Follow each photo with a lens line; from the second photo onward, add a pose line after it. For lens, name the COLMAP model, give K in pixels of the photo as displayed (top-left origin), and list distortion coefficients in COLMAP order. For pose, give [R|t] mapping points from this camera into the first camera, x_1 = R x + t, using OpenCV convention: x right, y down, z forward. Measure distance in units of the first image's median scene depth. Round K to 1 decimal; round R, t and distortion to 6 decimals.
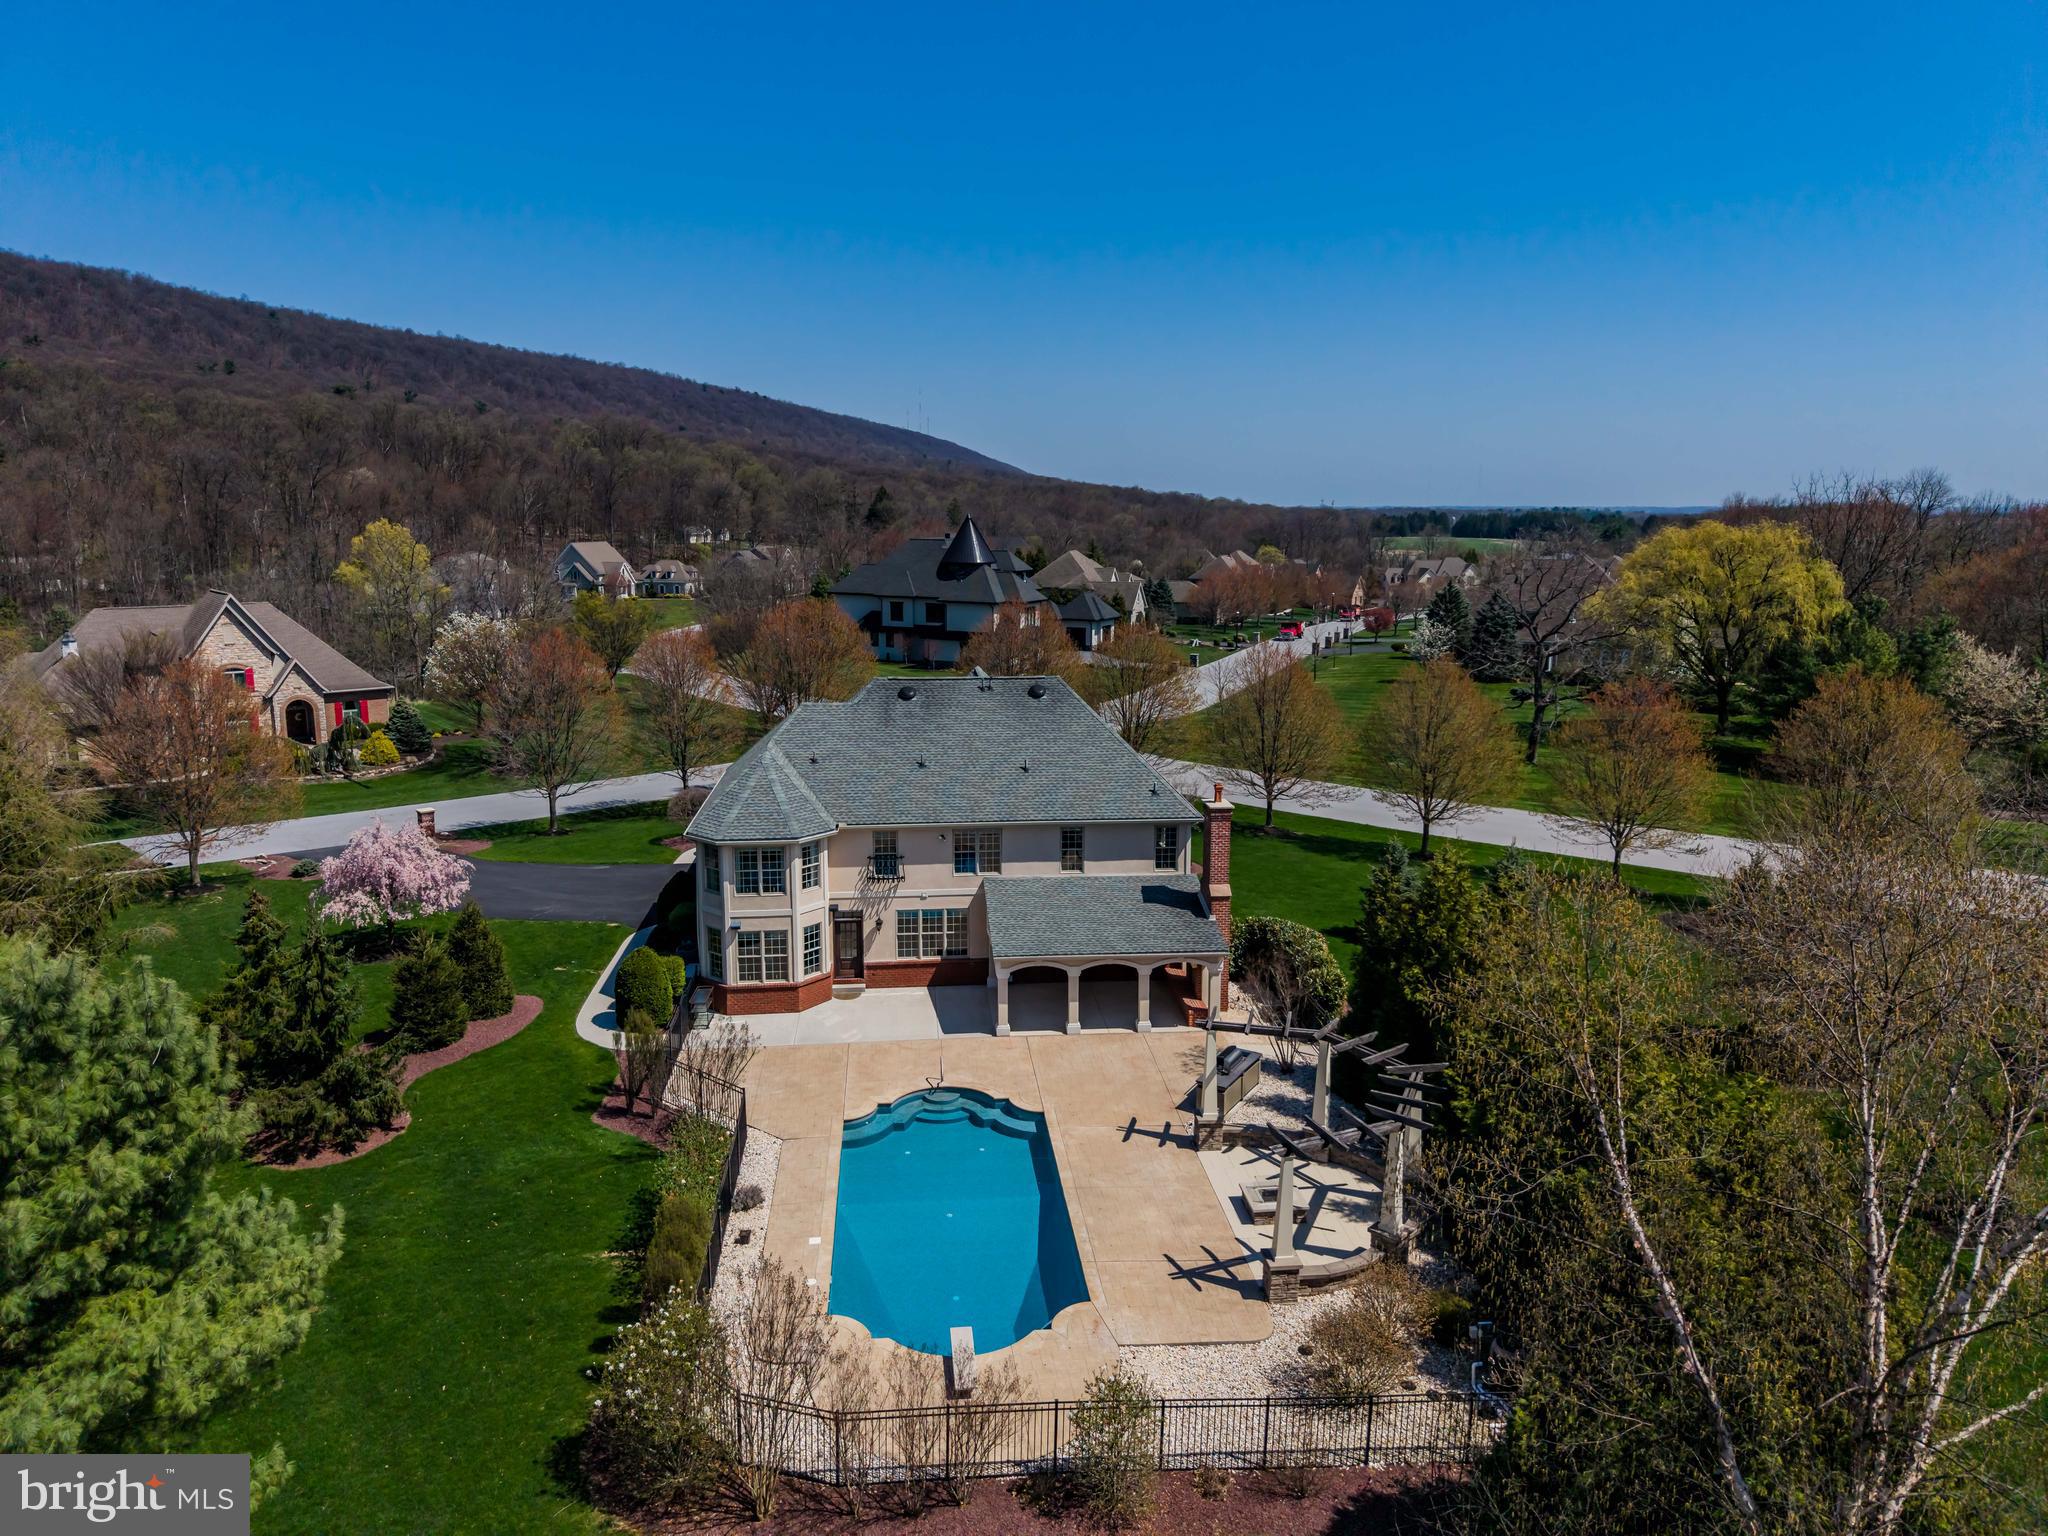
lens RADIAL K [[1365.4, 0, 1018.6], [0, 1365.4, 756.2], [0, 0, 1]] dist [0.025647, -0.033718]
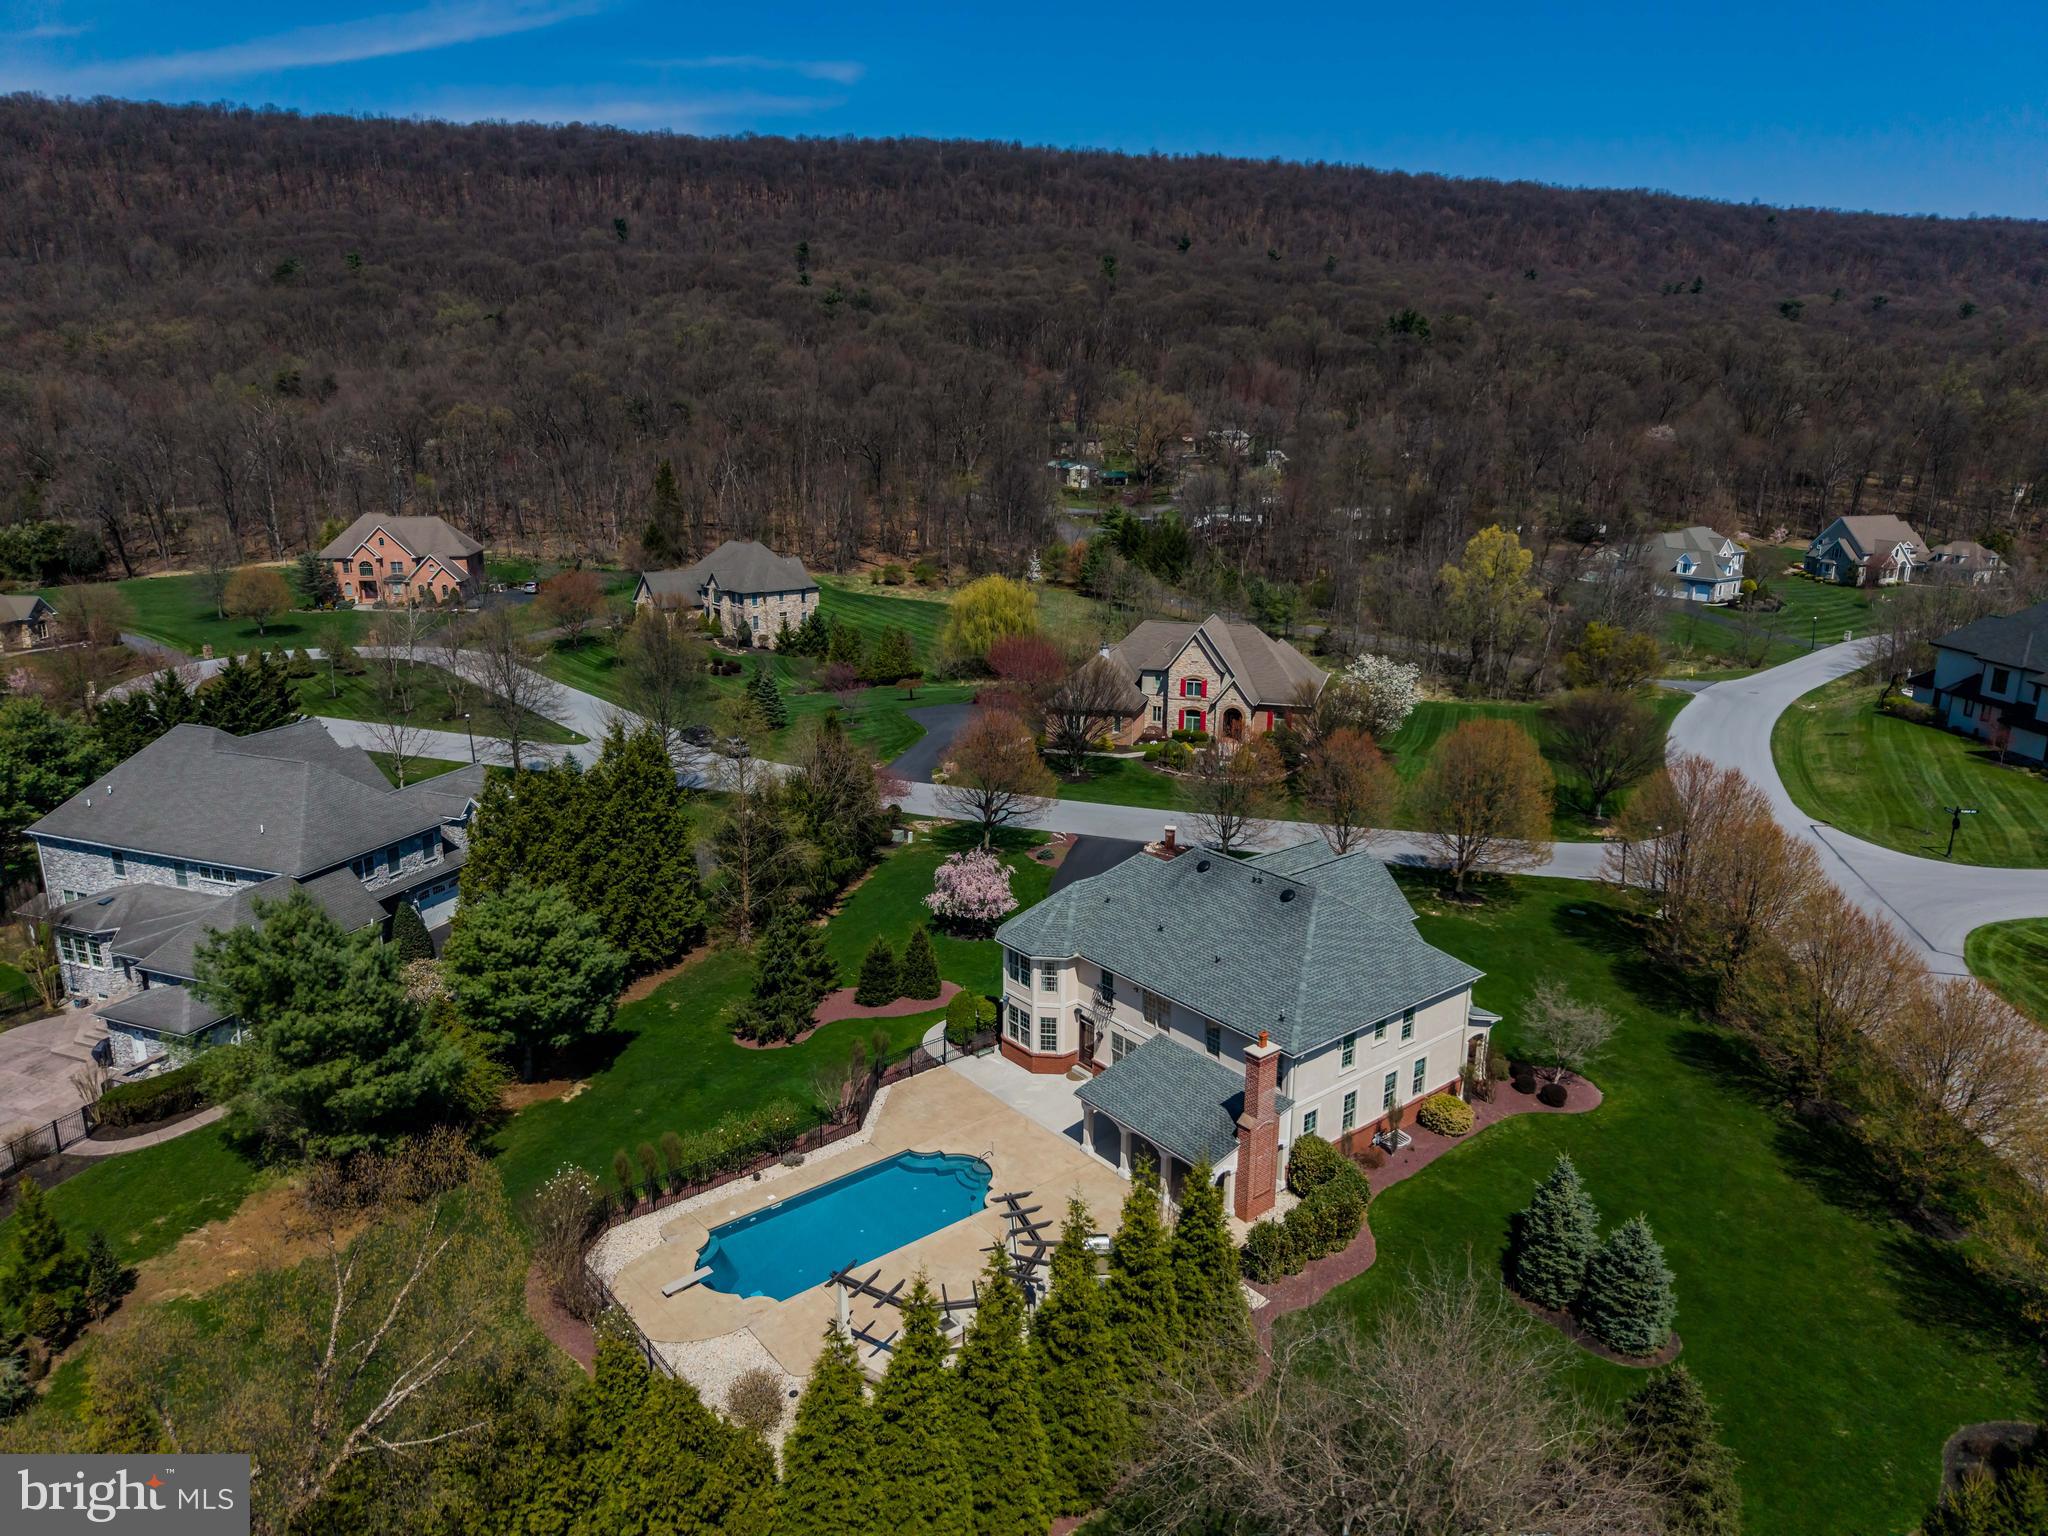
lens RADIAL K [[1365.4, 0, 1019.5], [0, 1365.4, 768.8], [0, 0, 1]] dist [0.025647, -0.033718]
pose [[0.551562, 0.216756, -0.805479, 0.863105], [-0.149413, 0.975702, 0.160251, -0.328565], [0.820643, 0.031961, 0.570547, 0.171462]]
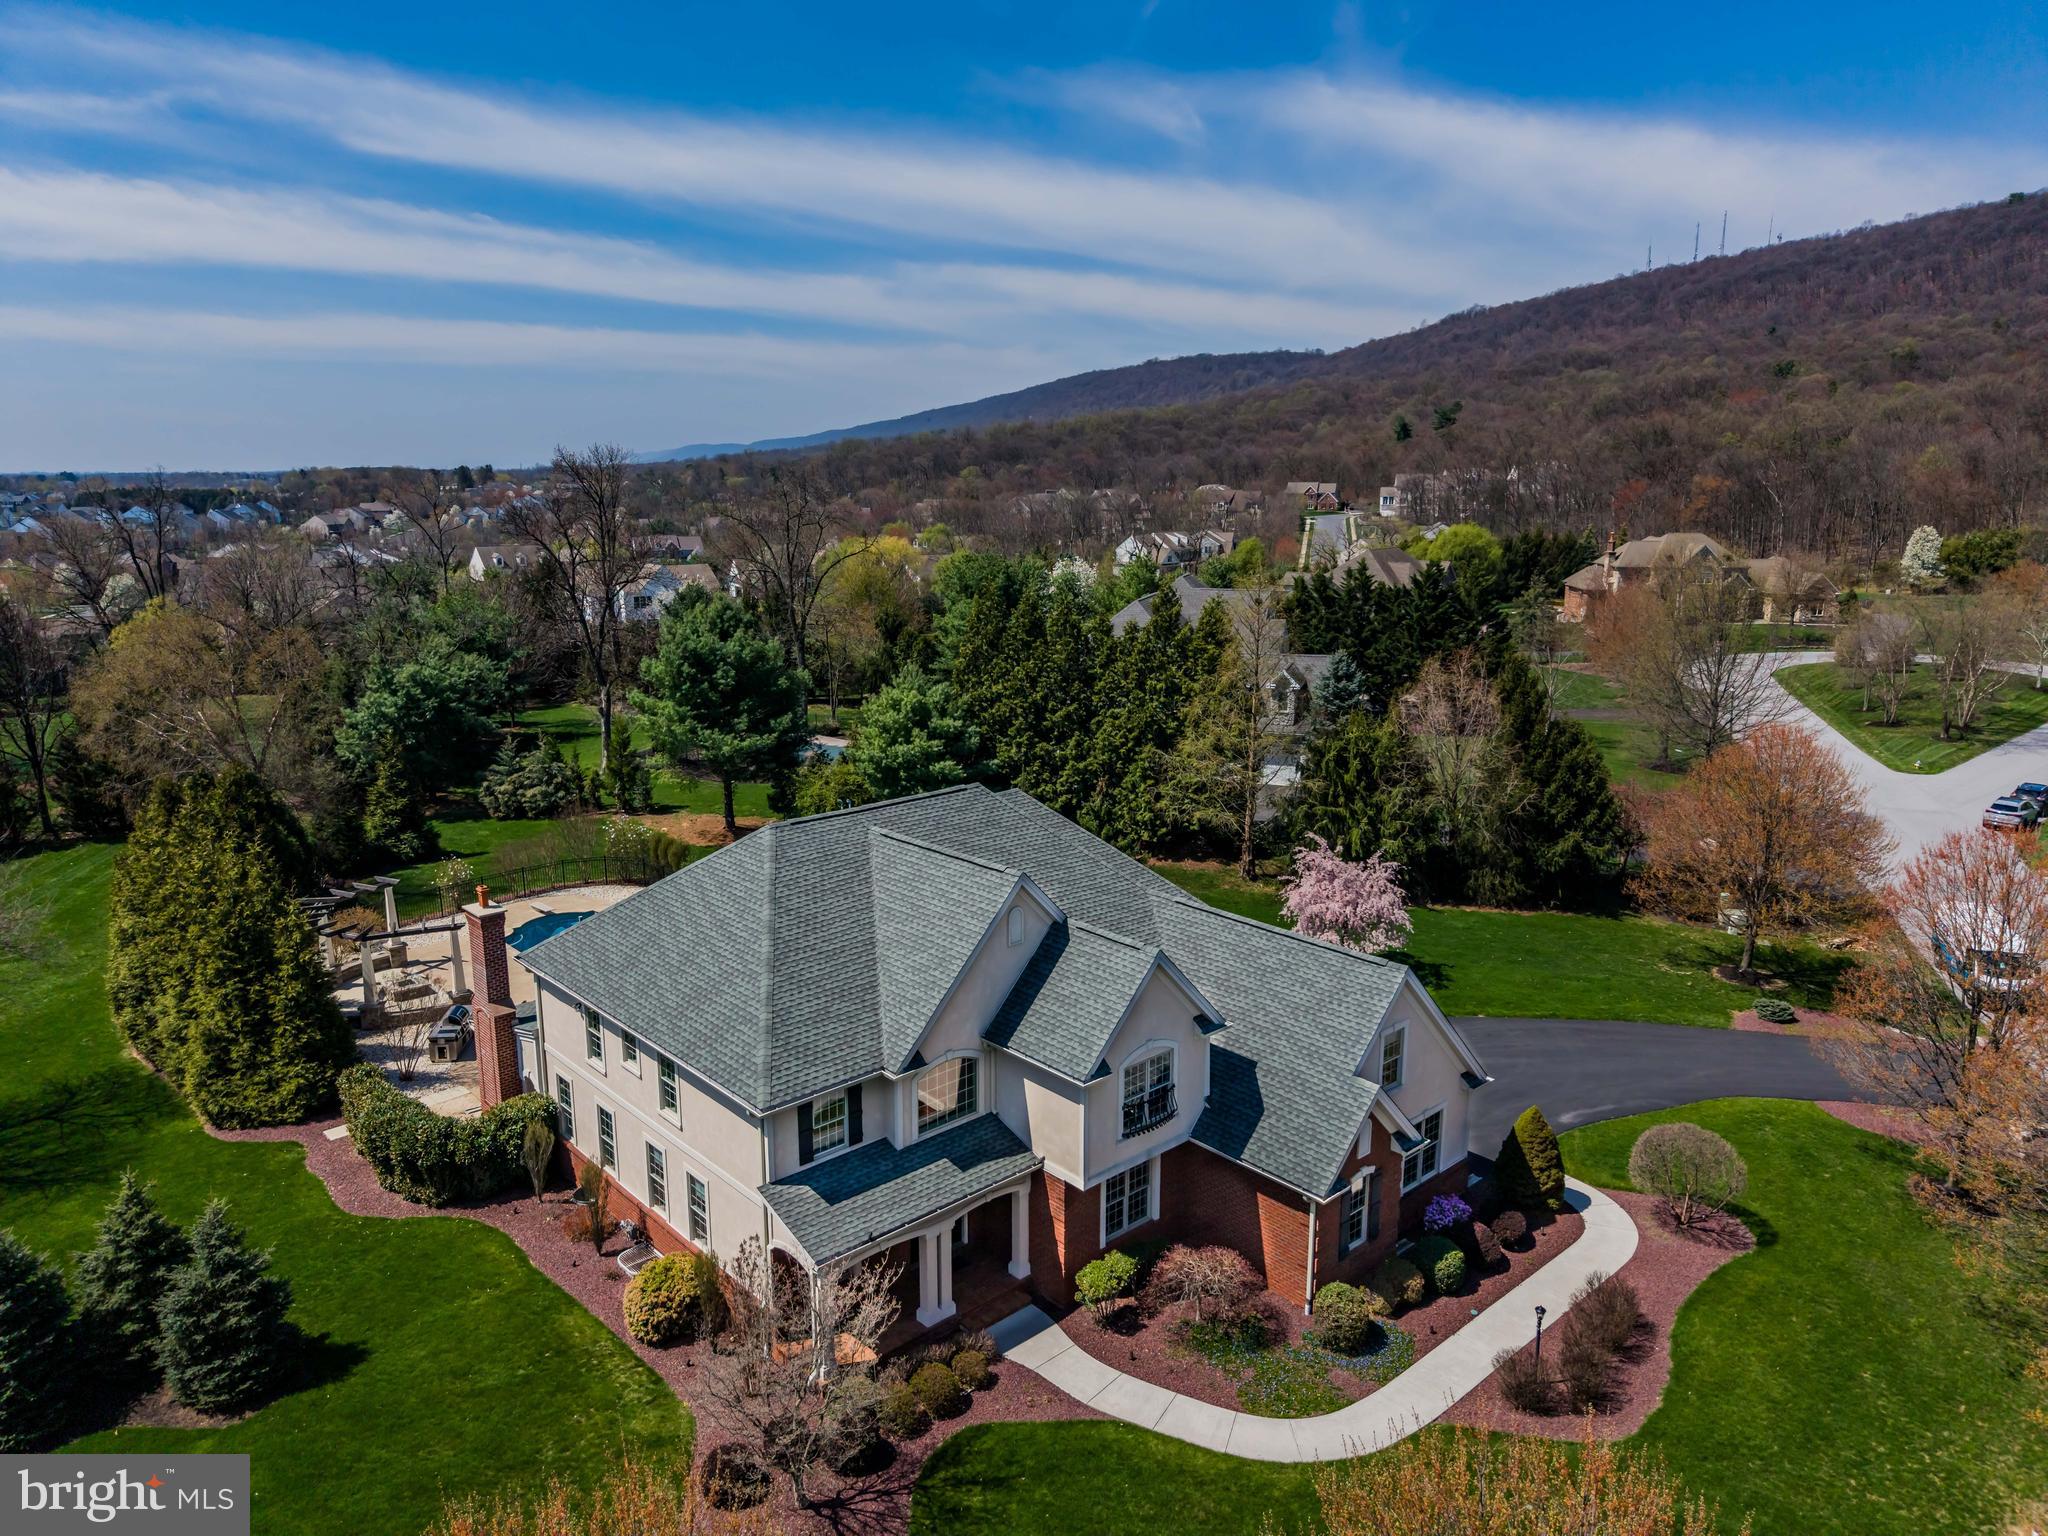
lens RADIAL K [[1365.4, 0, 1016.6], [0, 1365.4, 772.6], [0, 0, 1]] dist [0.025647, -0.033718]
pose [[-0.805812, 0.125074, -0.578812, 0.355531], [-0.104772, 0.931907, 0.347236, -0.360970], [0.582829, 0.340450, -0.737838, 1.710893]]
